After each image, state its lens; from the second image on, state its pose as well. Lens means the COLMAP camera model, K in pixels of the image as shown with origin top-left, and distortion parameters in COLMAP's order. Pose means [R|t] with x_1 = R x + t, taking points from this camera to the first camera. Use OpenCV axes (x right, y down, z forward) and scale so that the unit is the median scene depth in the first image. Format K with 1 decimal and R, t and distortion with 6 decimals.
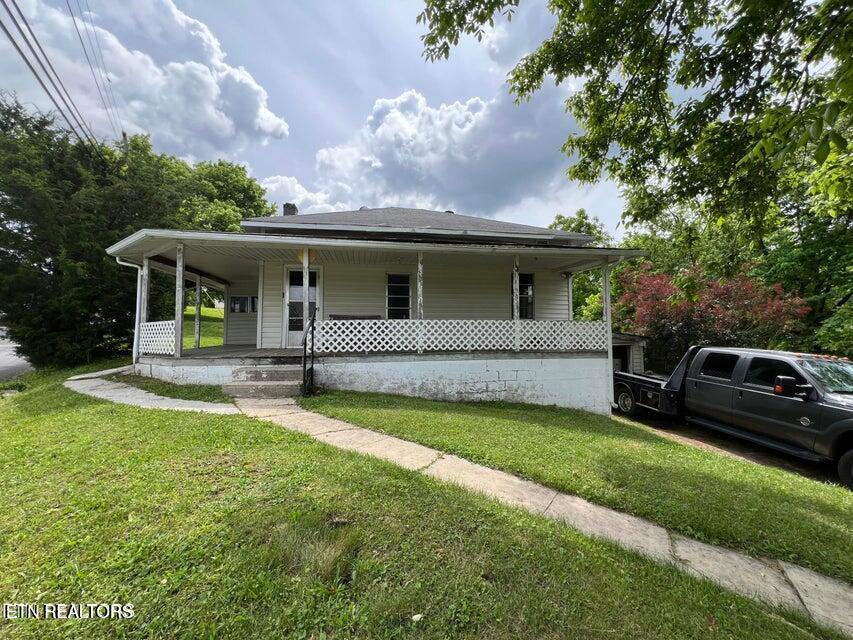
lens RADIAL K [[335.9, 0, 428.5], [0, 335.9, 315.6], [0, 0, 1]] dist [0.000600, 0.000571]
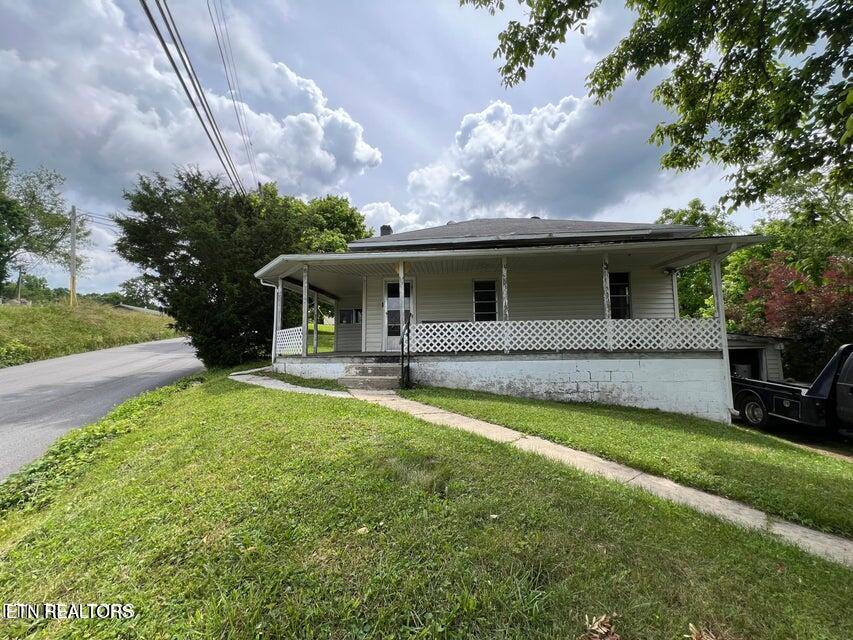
lens RADIAL K [[355.9, 0, 426.5], [0, 355.9, 320.0], [0, 0, 1]] dist [0.002936, 0.000394]
pose [[0.963680, -0.029973, -0.265371, 0.030164], [0.017591, 0.998648, -0.048914, 0.057291], [0.266478, 0.042469, 0.962905, -0.127663]]
